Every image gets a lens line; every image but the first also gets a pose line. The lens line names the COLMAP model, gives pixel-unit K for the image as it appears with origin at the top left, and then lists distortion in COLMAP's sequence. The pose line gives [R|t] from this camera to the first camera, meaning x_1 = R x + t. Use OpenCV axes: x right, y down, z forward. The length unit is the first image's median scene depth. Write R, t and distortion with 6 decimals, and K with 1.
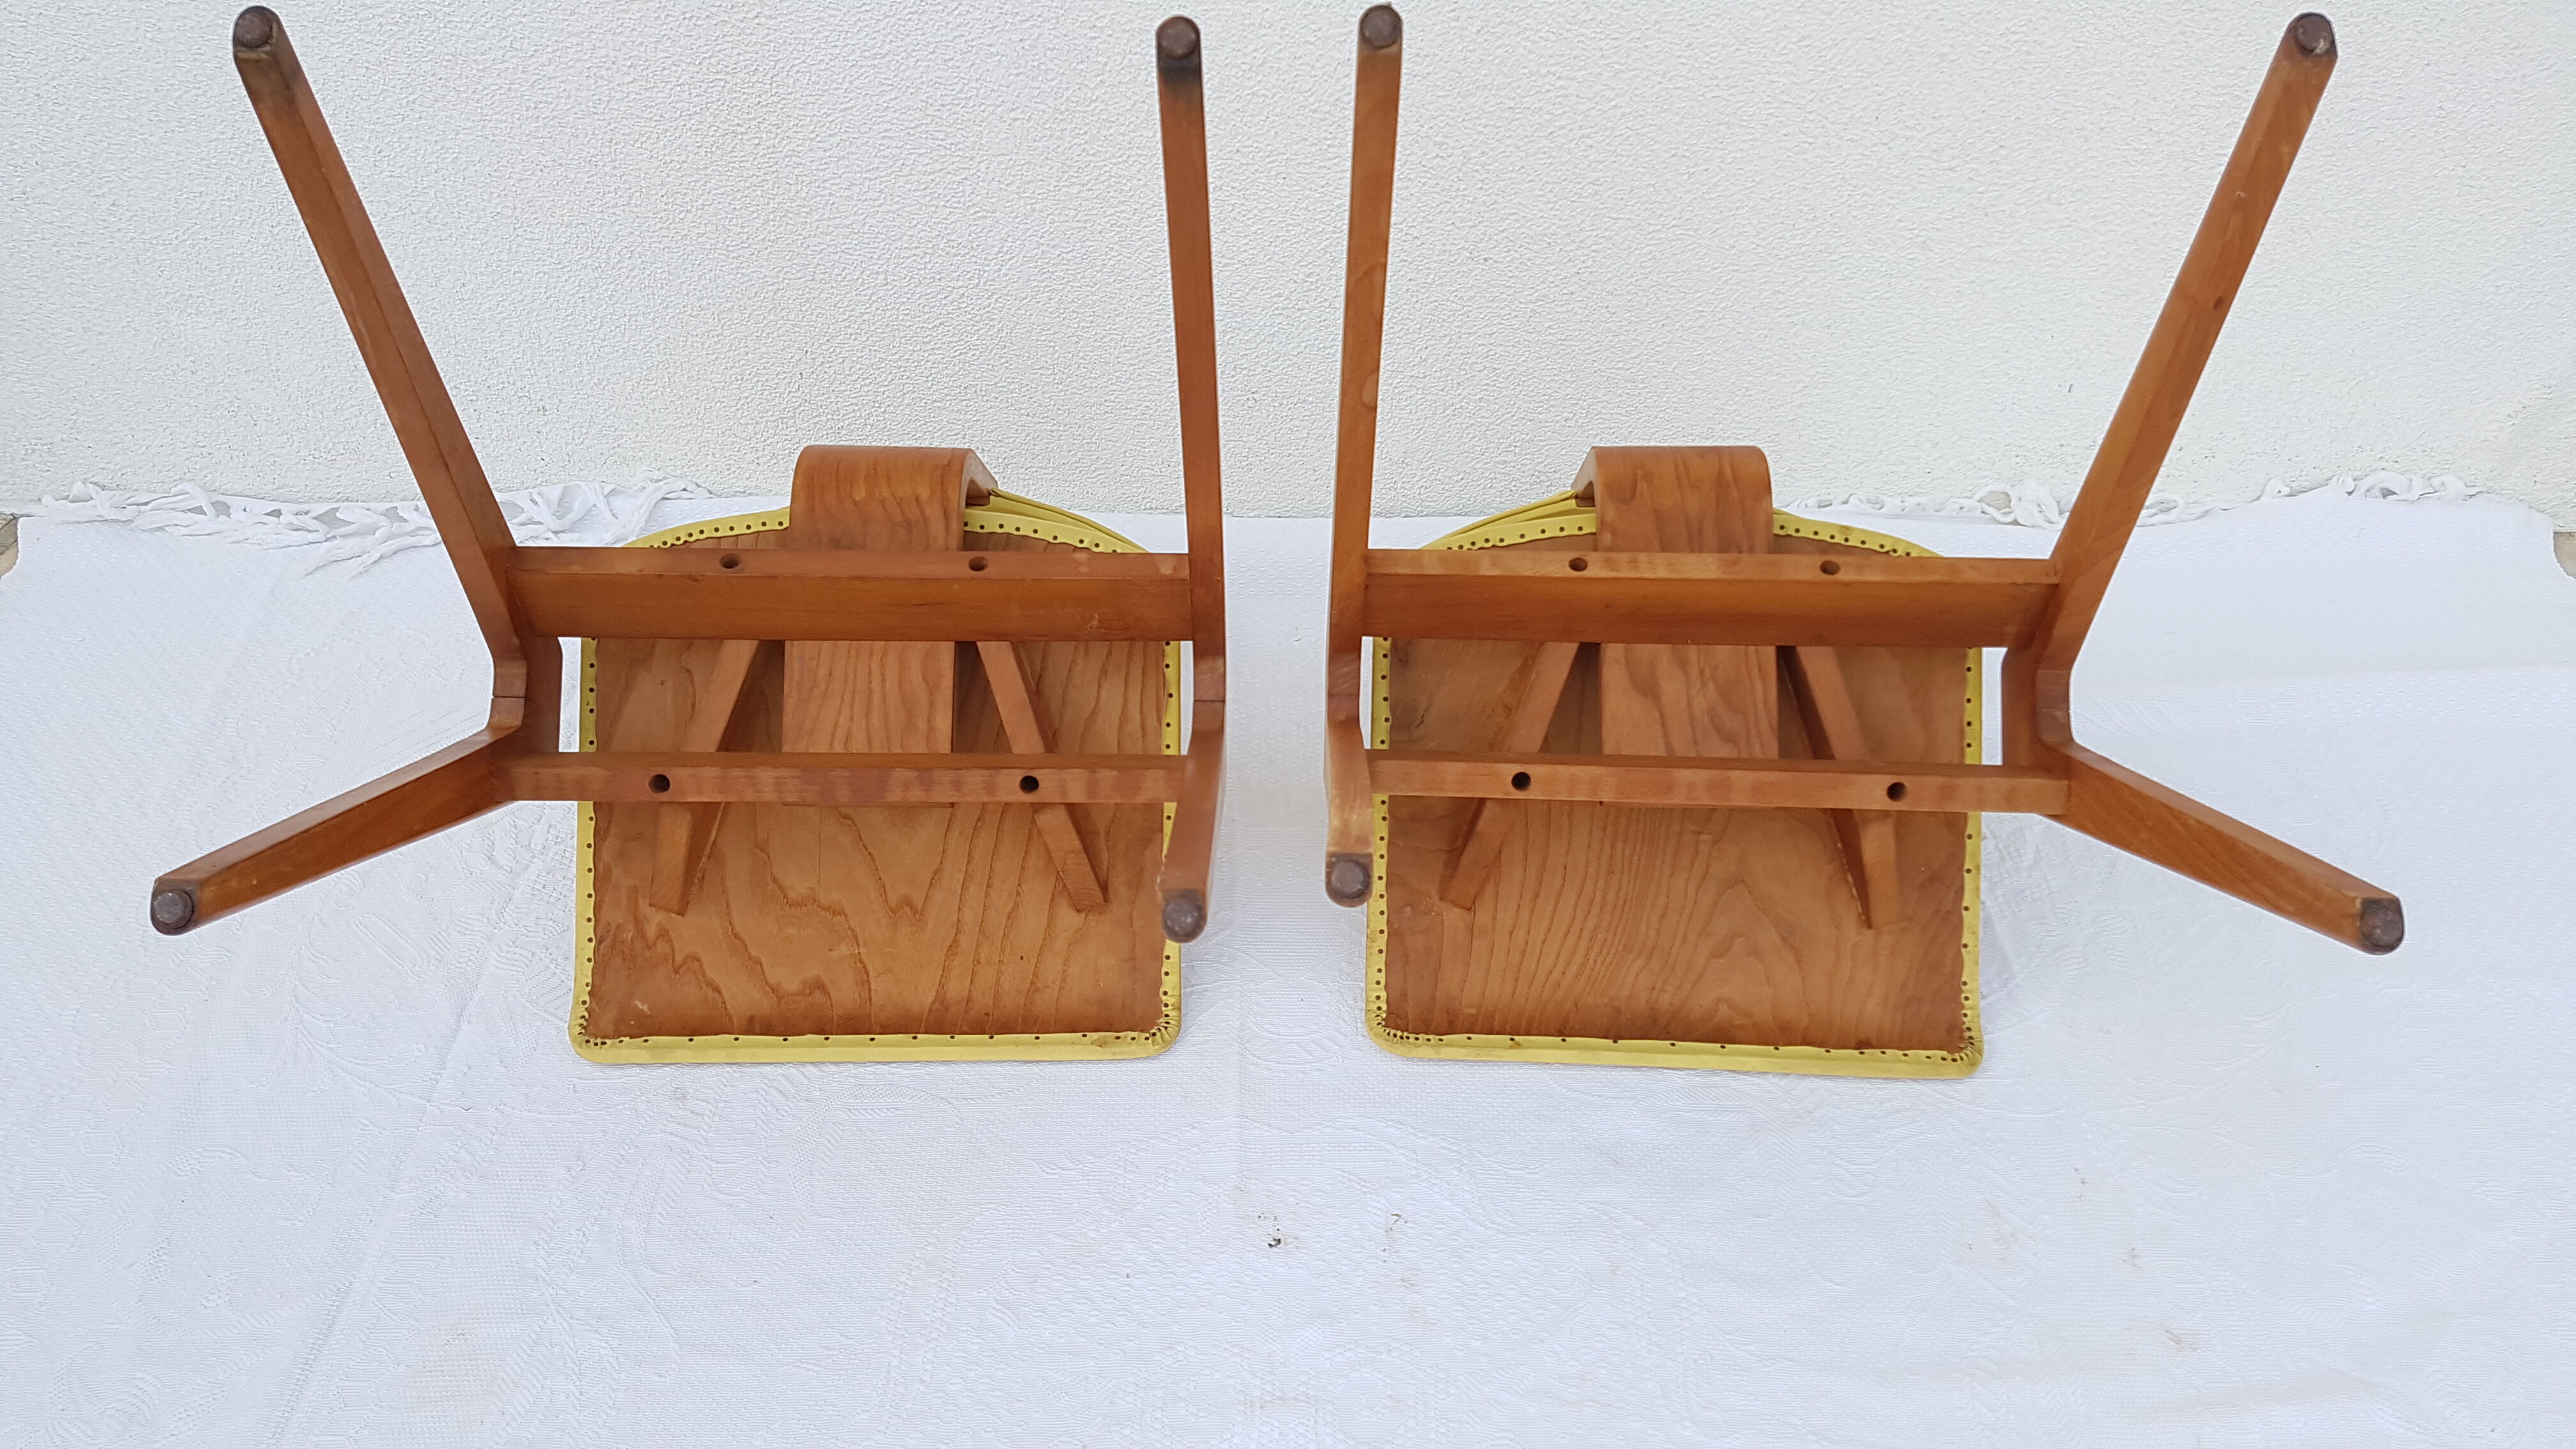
lens RADIAL K [[2120.6, 0, 1243.1], [0, 2120.6, 792.8], [0, 0, 1]] dist [0.104380, -0.157001]
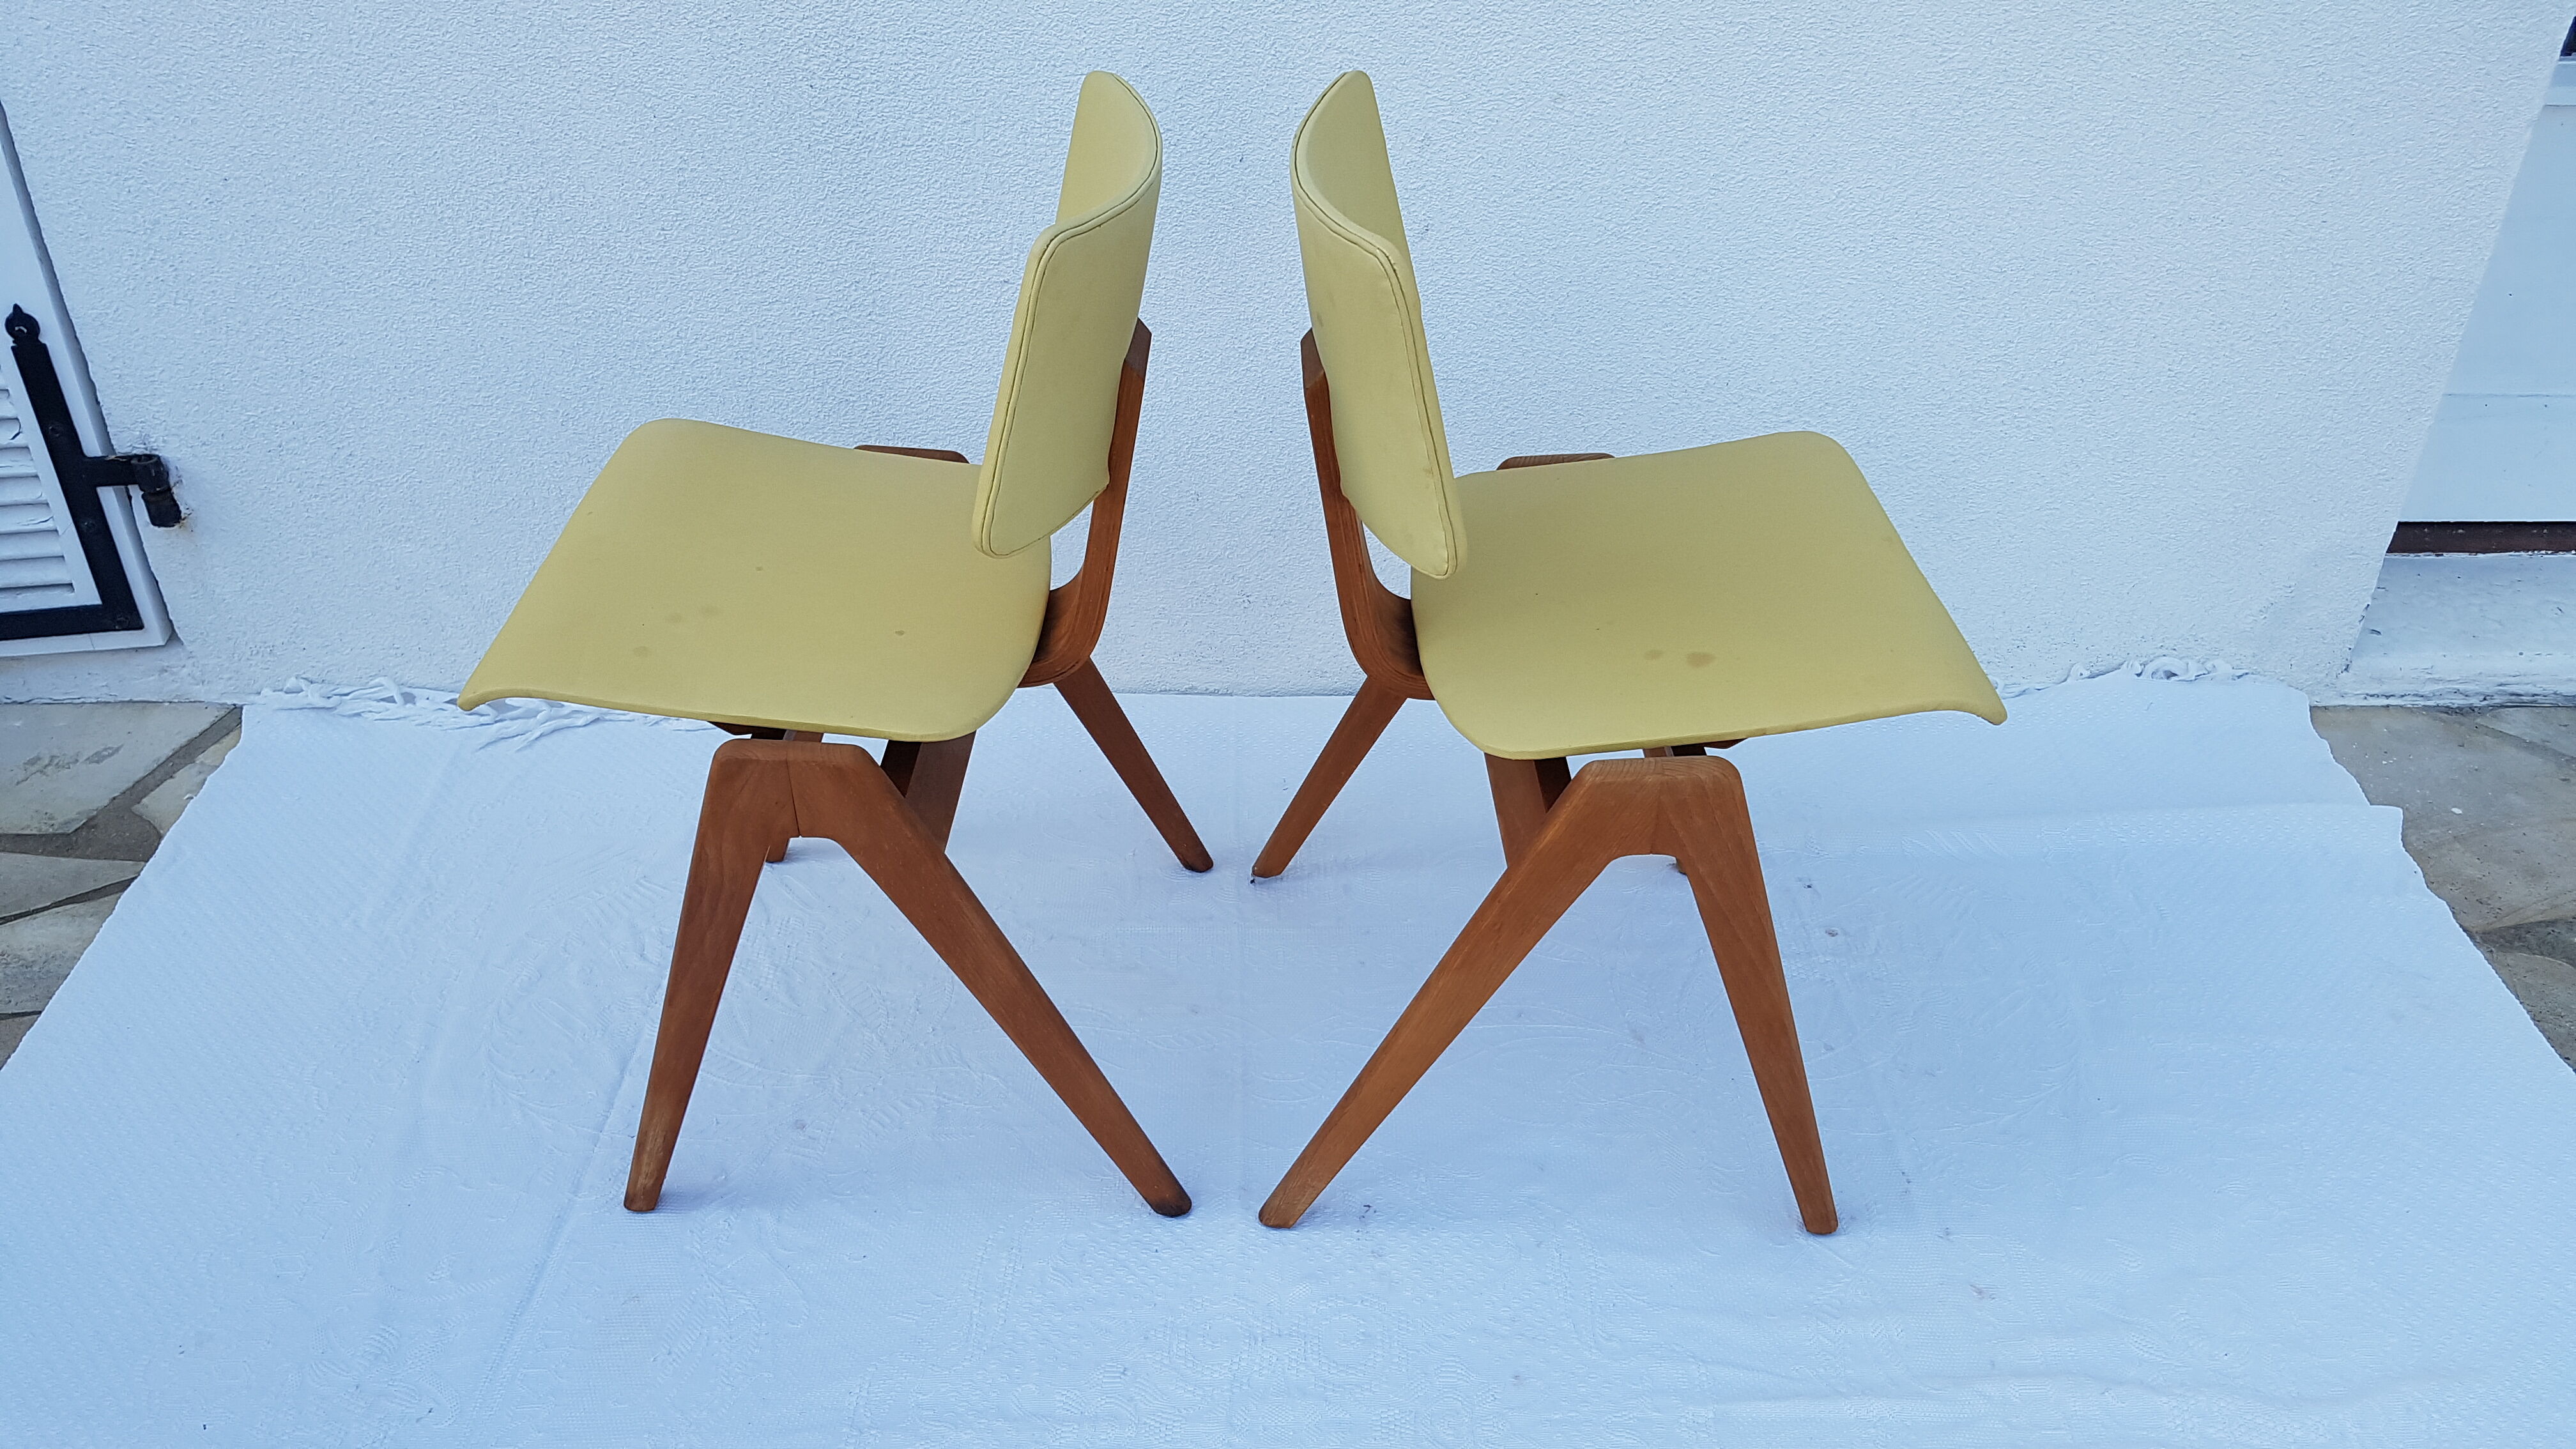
lens RADIAL K [[1936.5, 0, 1239.1], [0, 1936.5, 721.1], [0, 0, 1]] dist [0.269091, -0.484352]
pose [[0.999982, -0.005794, 0.001643, -0.003329], [0.005972, 0.989186, -0.146544, 0.057417], [-0.000776, 0.146551, 0.989203, -0.141837]]
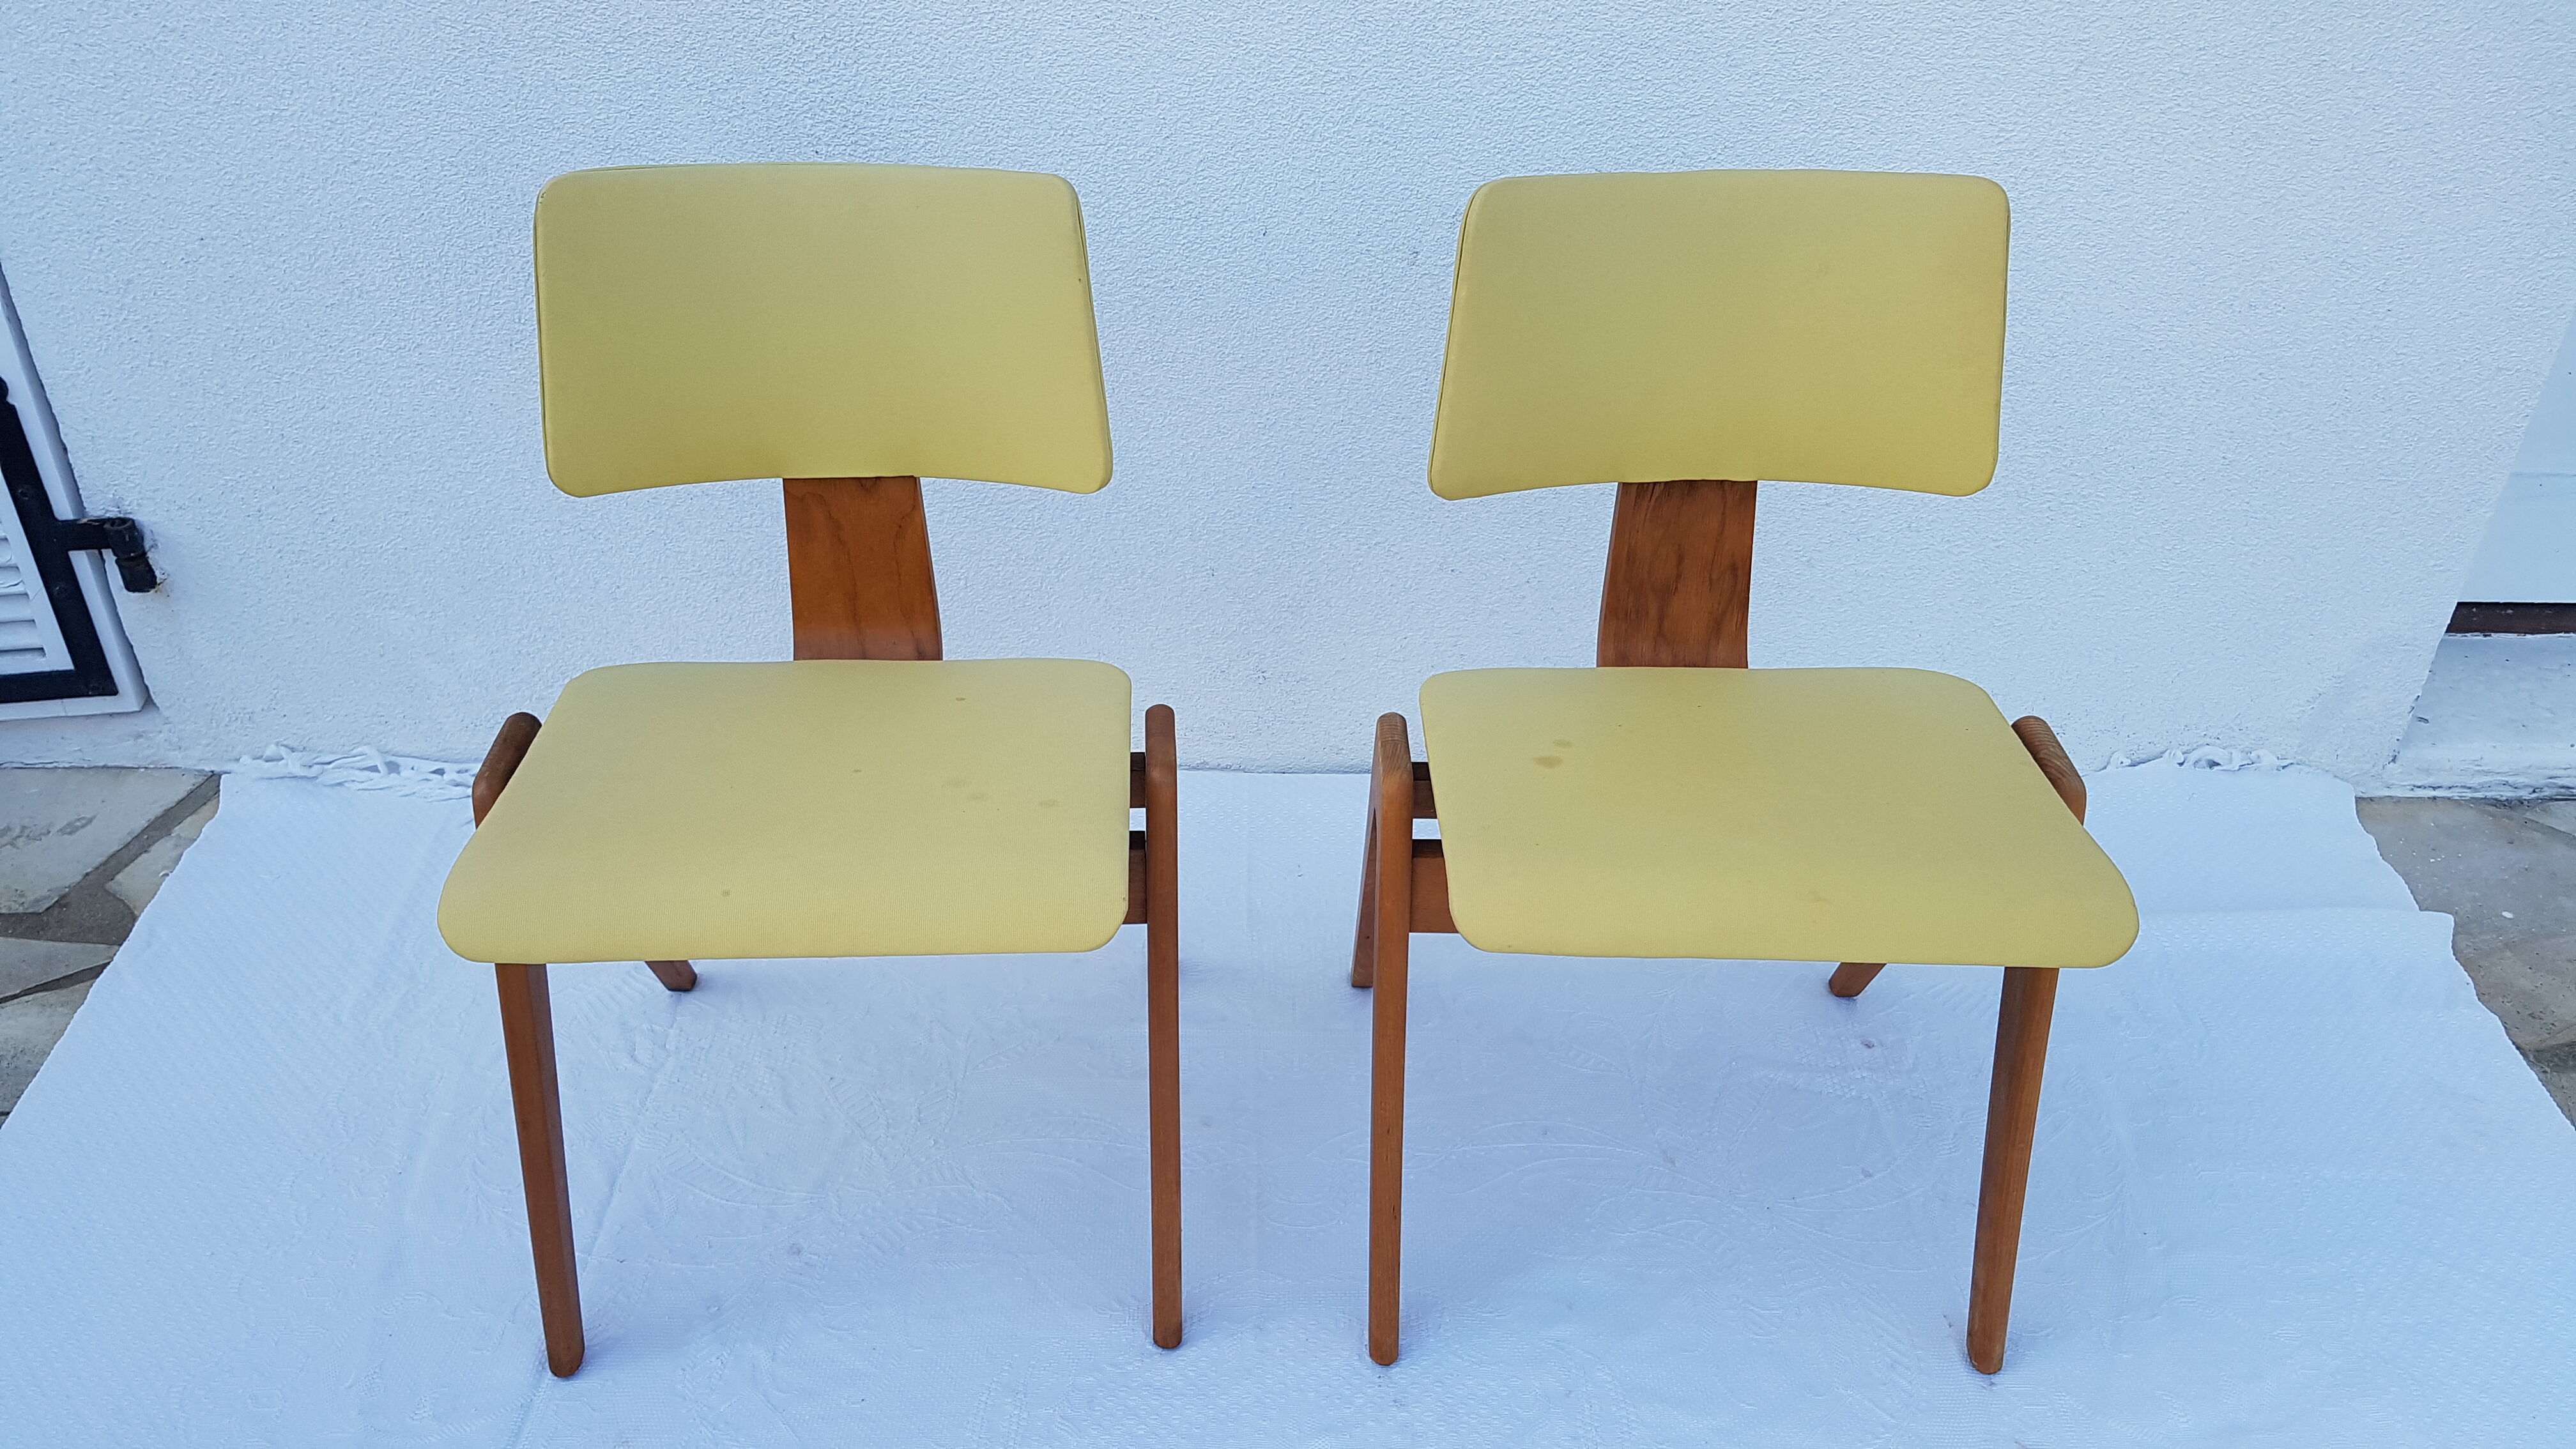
lens RADIAL K [[1964.4, 0, 1248.0], [0, 1964.4, 775.1], [0, 0, 1]] dist [0.248517, -0.438180]
pose [[0.999967, 0.005141, 0.006355, -0.011978], [-0.004291, 0.991871, -0.127177, 0.013526], [-0.006957, 0.127146, 0.991860, -0.122293]]
